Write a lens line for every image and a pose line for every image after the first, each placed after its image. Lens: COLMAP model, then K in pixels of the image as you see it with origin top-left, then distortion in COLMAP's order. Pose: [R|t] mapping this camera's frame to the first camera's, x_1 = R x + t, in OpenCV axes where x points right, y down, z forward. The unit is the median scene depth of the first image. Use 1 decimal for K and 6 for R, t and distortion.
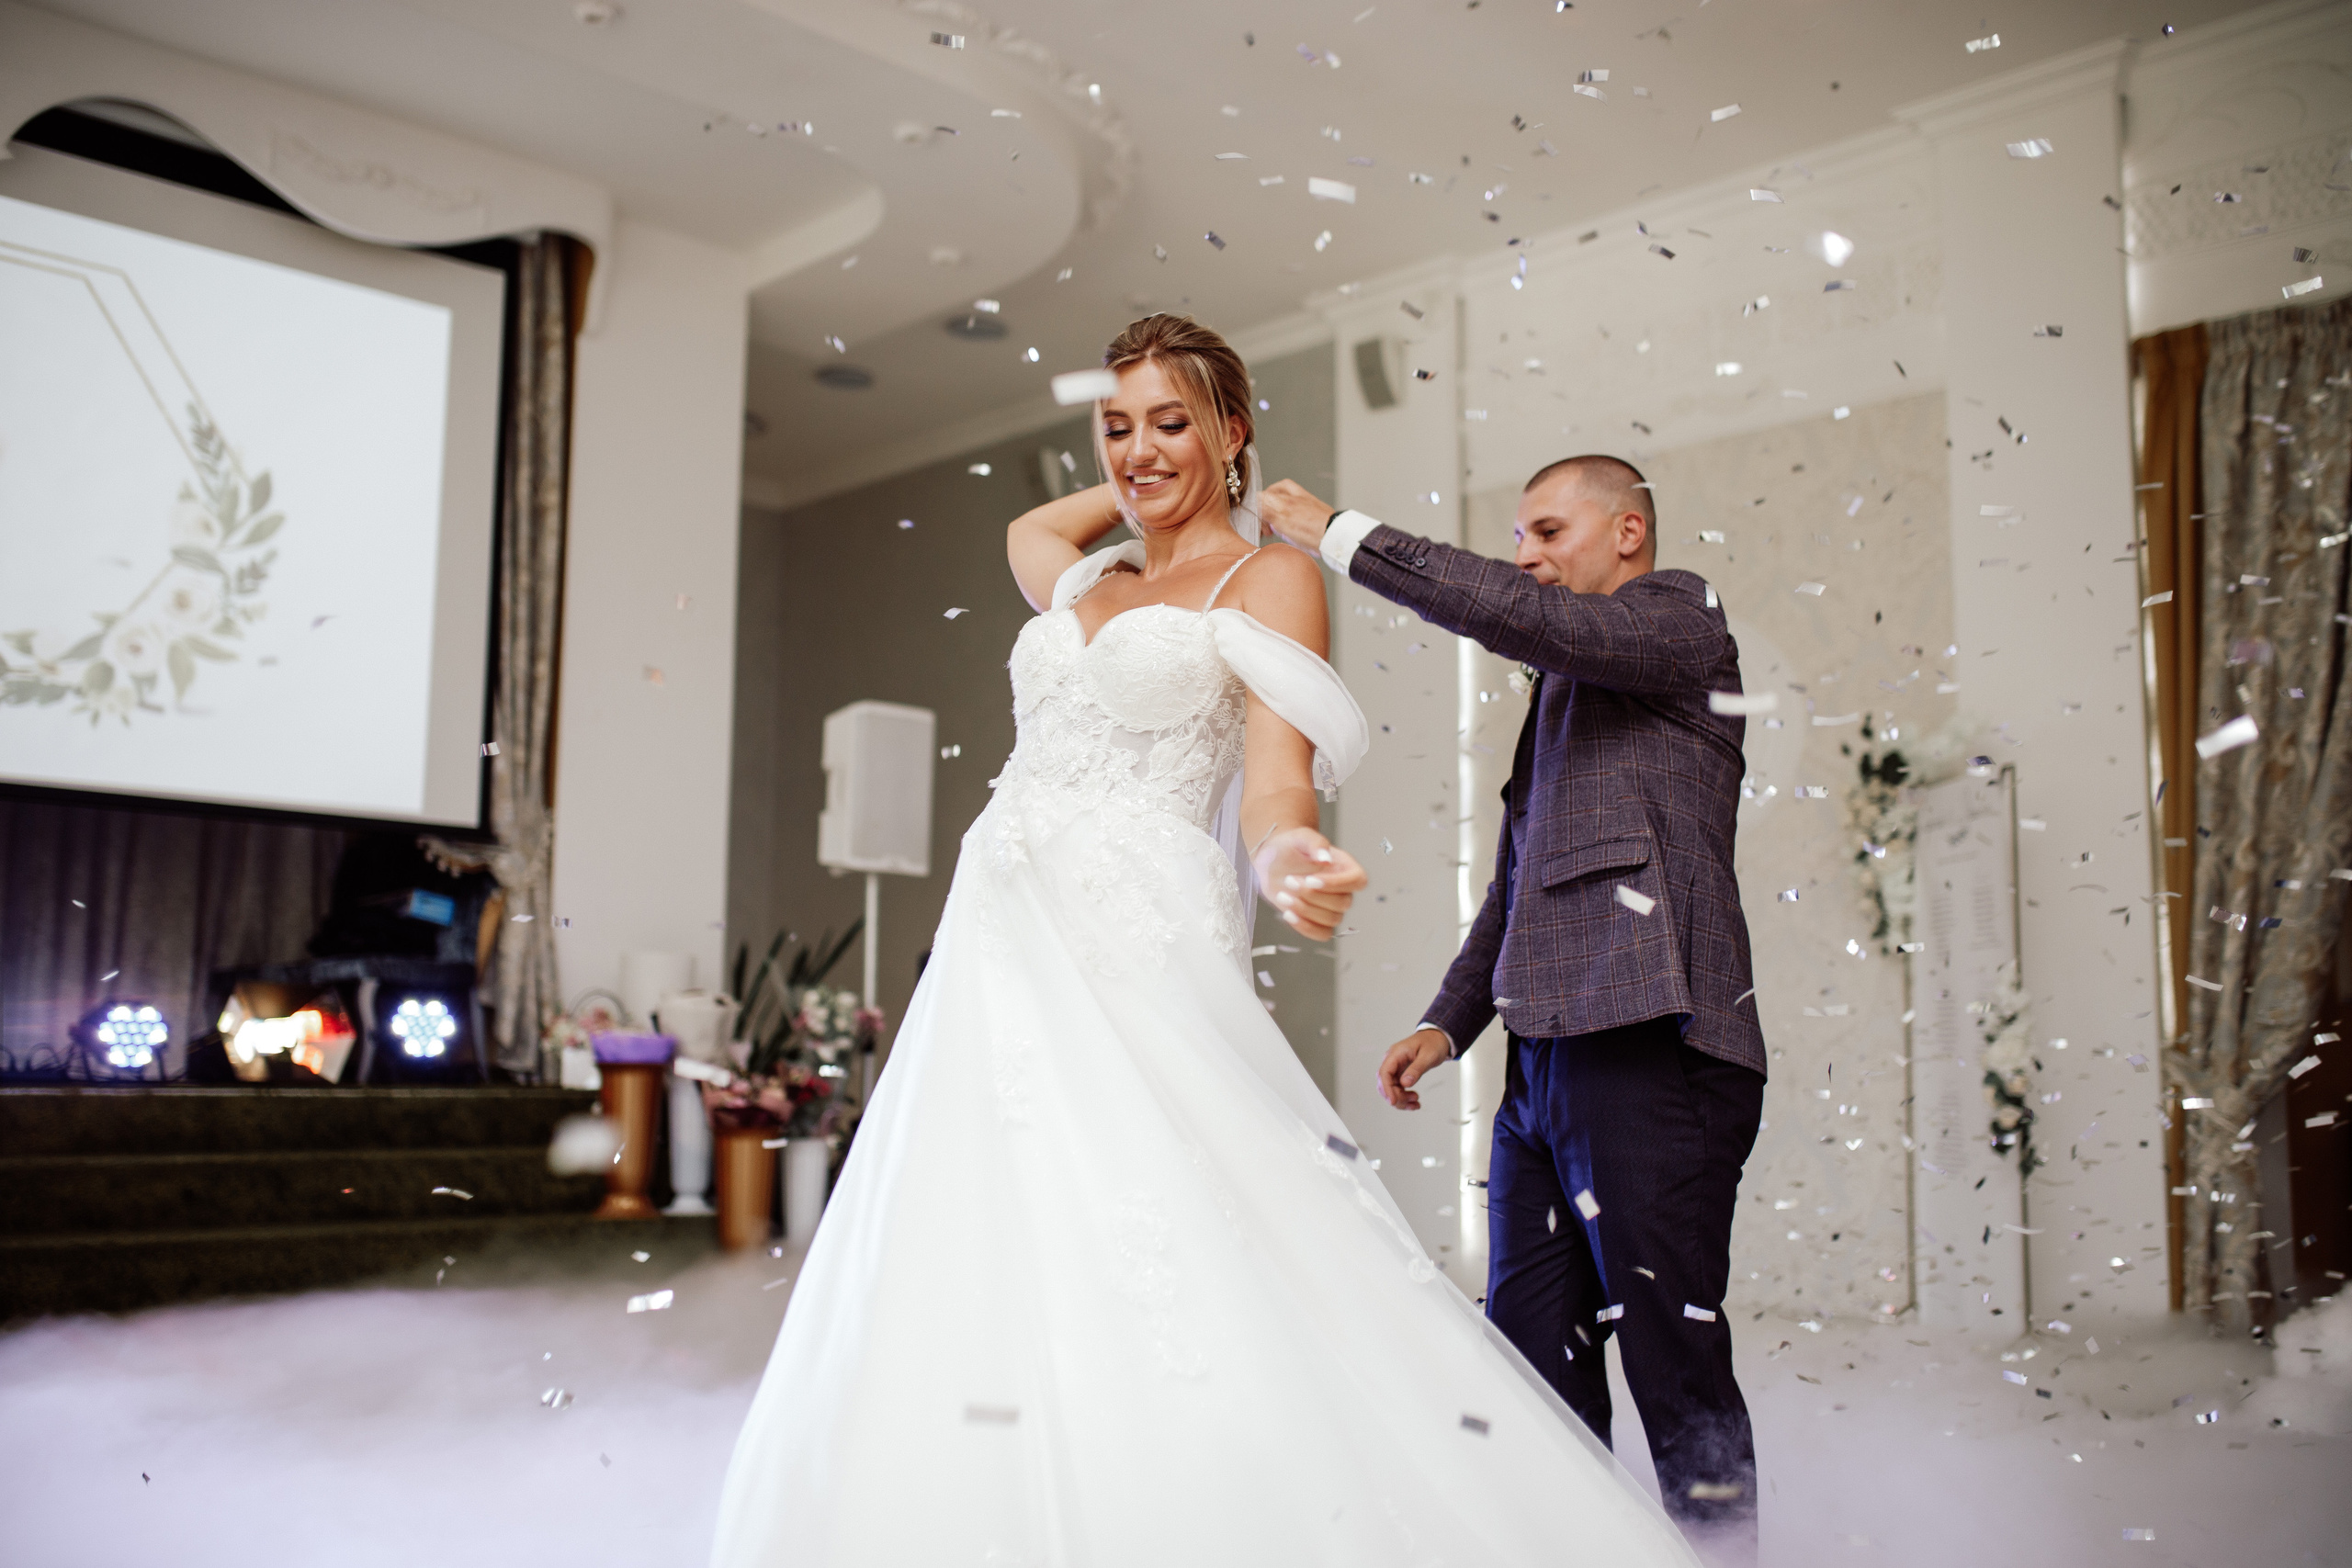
lens RADIAL K [[2260.9, 0, 1176.0], [0, 2260.9, 784.0], [0, 0, 1]] dist [-0.082245, 0.127353]
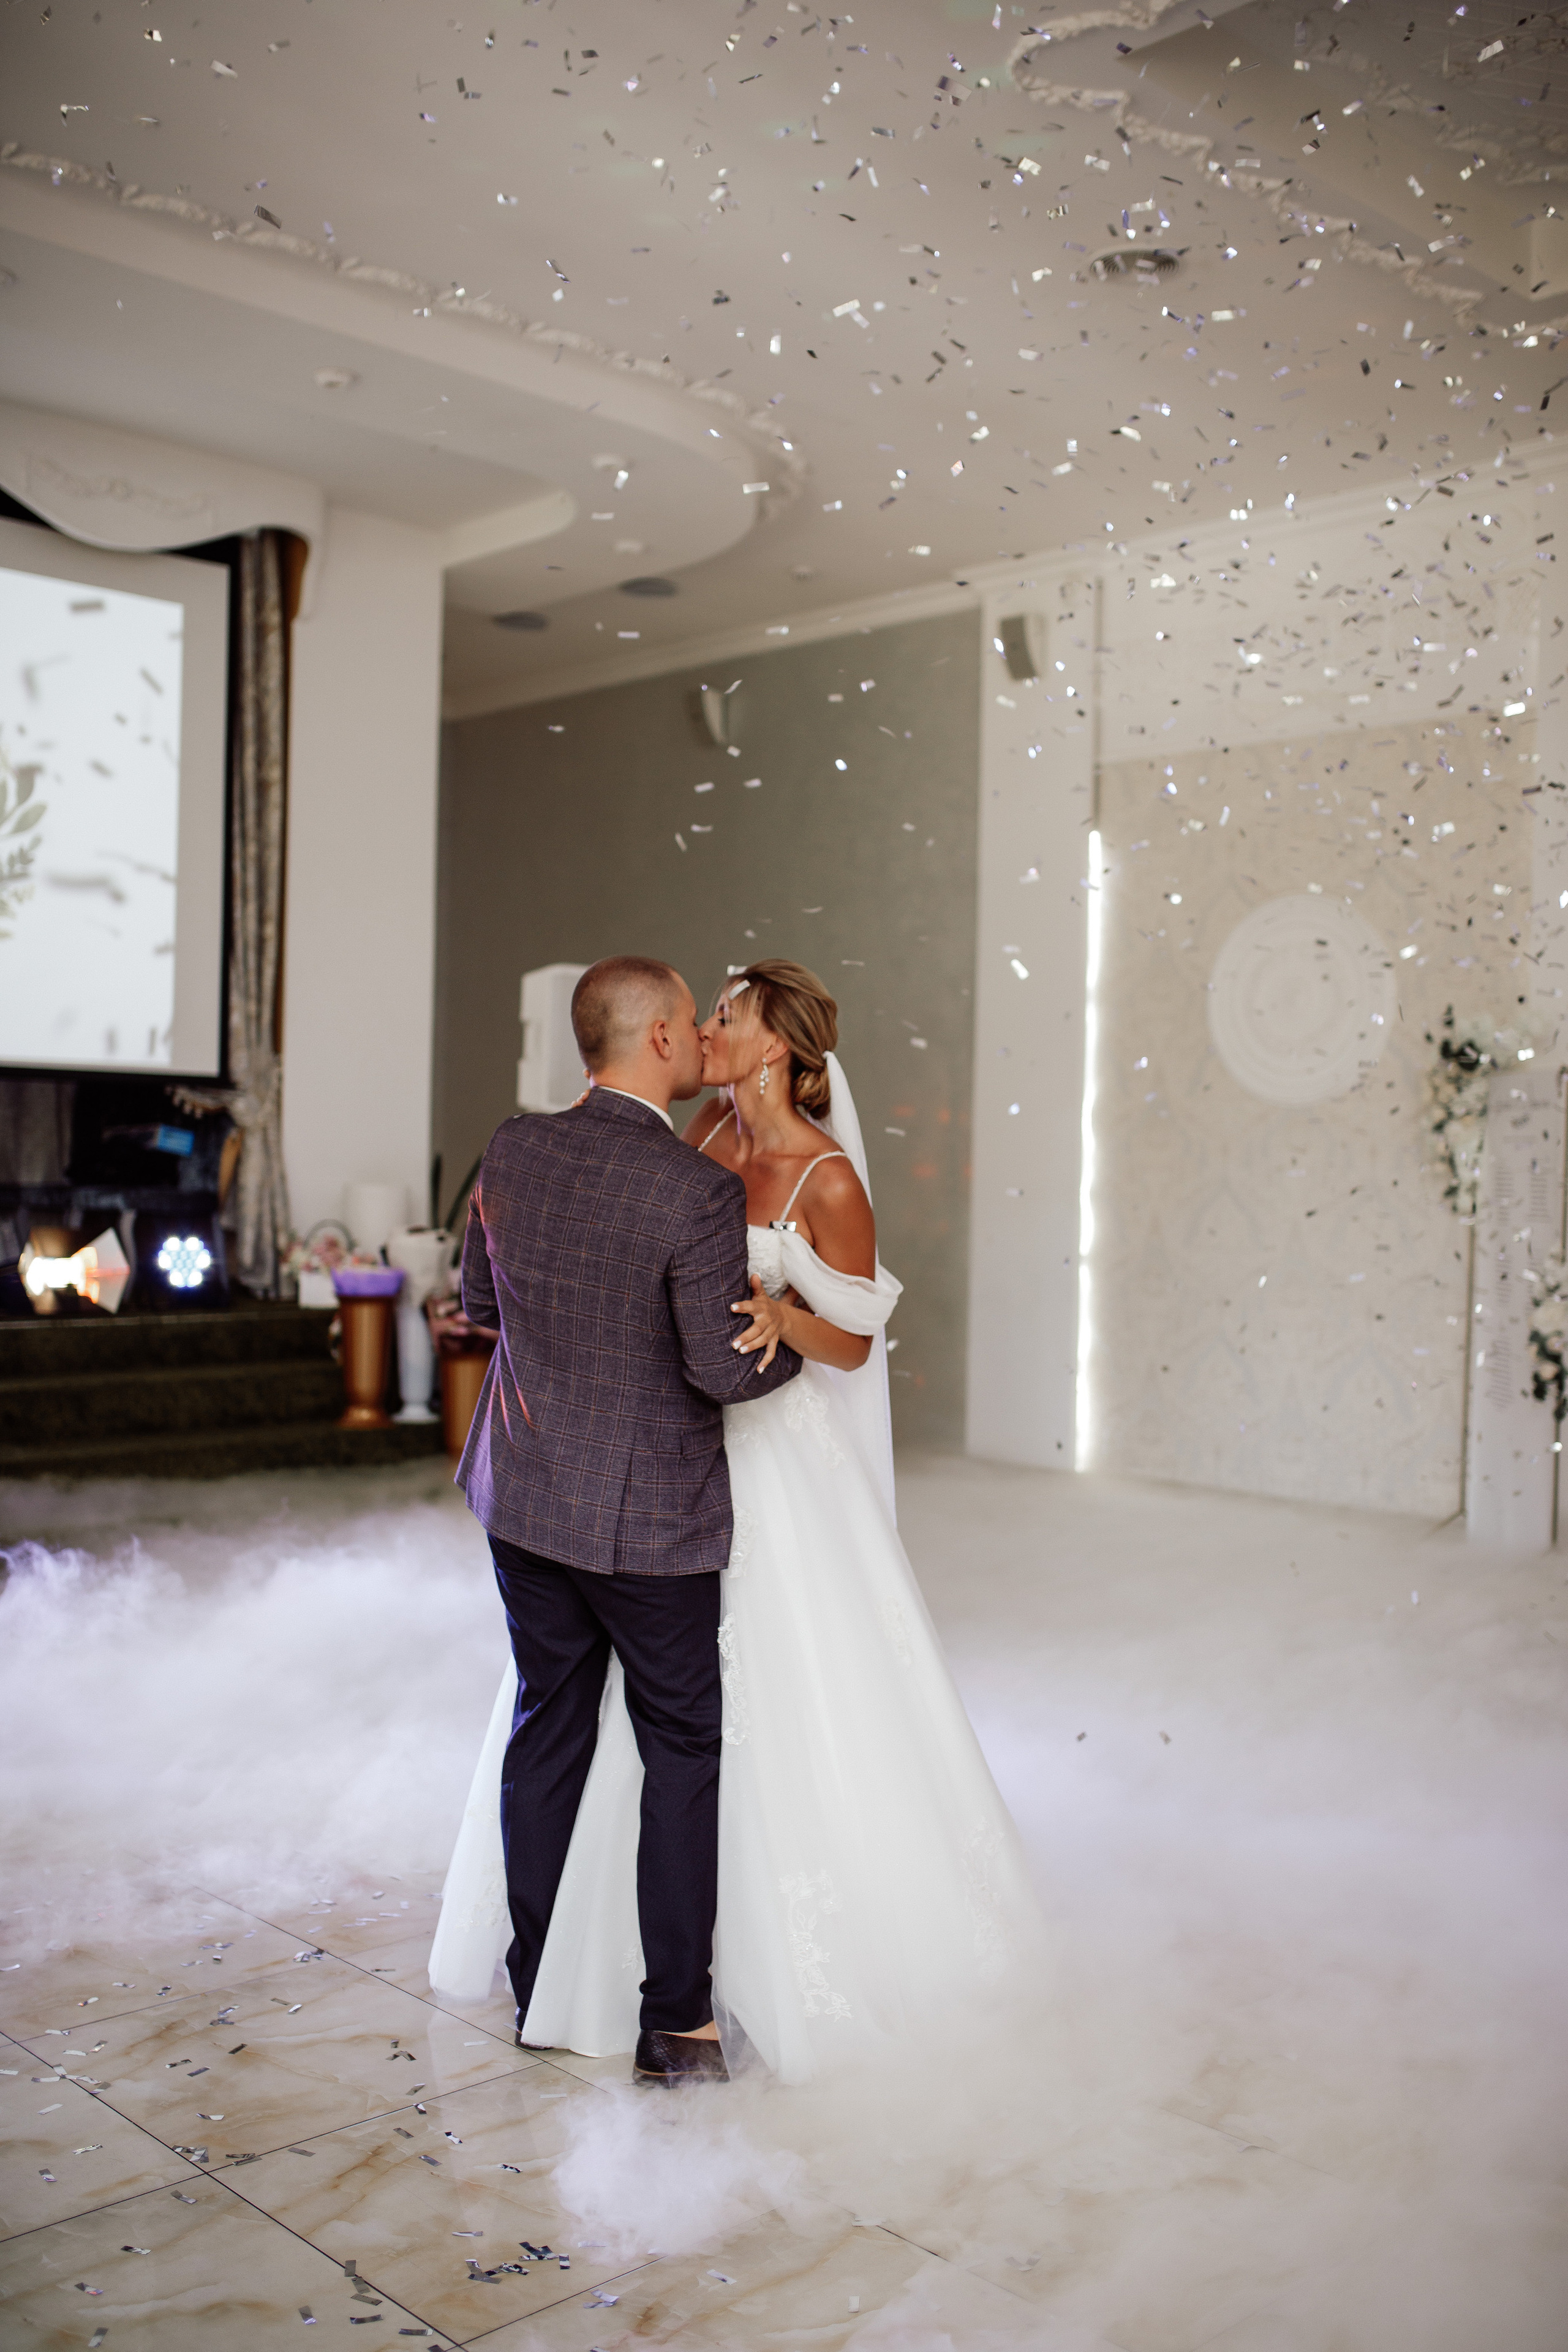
lens RADIAL K [[2261.1, 0, 778.0], [0, 2261.1, 1171.5], [0, 0, 1]] dist [-0.082245, 0.127353]
pose [[0.999927, 0.012055, -0.000806, -0.029794], [-0.011840, 0.991000, 0.133339, -0.093710], [0.002406, -0.133320, 0.991070, -0.137753]]
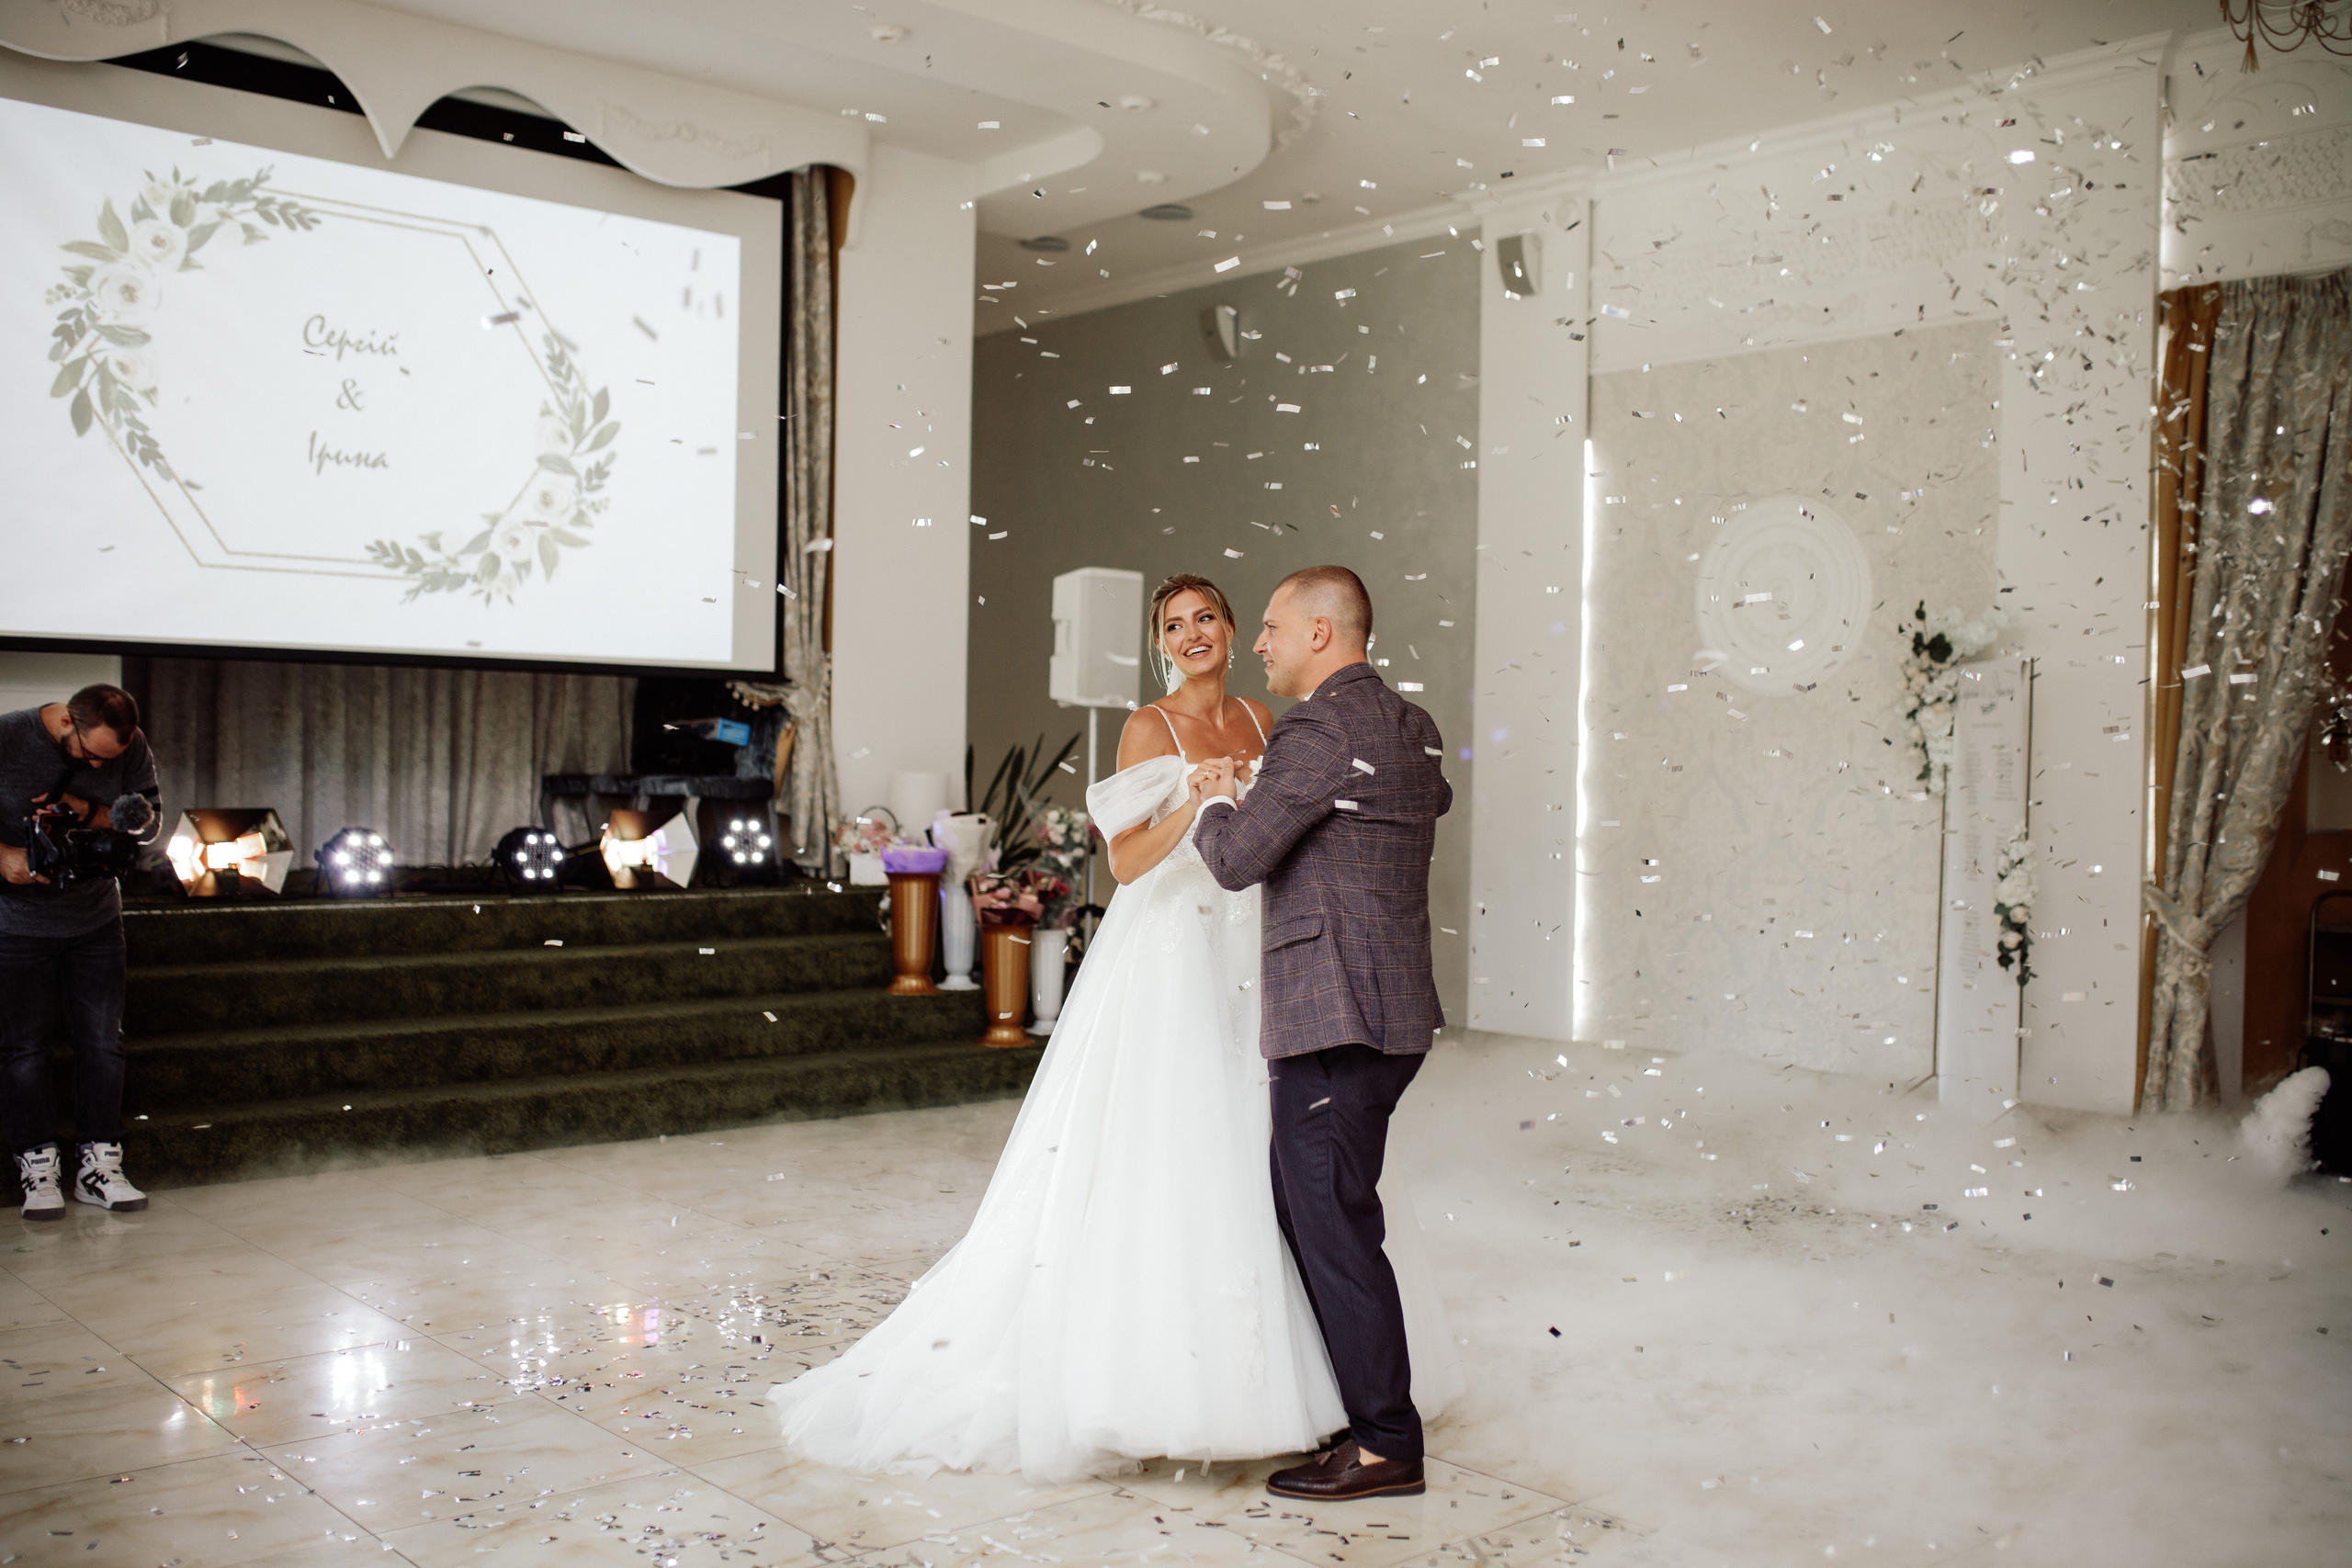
lens RADIAL K [[2260.9, 0, 1176.0], [0, 2260.9, 784.0], [0, 0, 1]] dist [-0.082245, 0.127353]
pose [[0.999018, 0.009639, -0.043244, -0.041322], [-0.003558, 0.990350, 0.138543, -0.097744], [0.044162, -0.138253, 0.989412, -0.230343]]
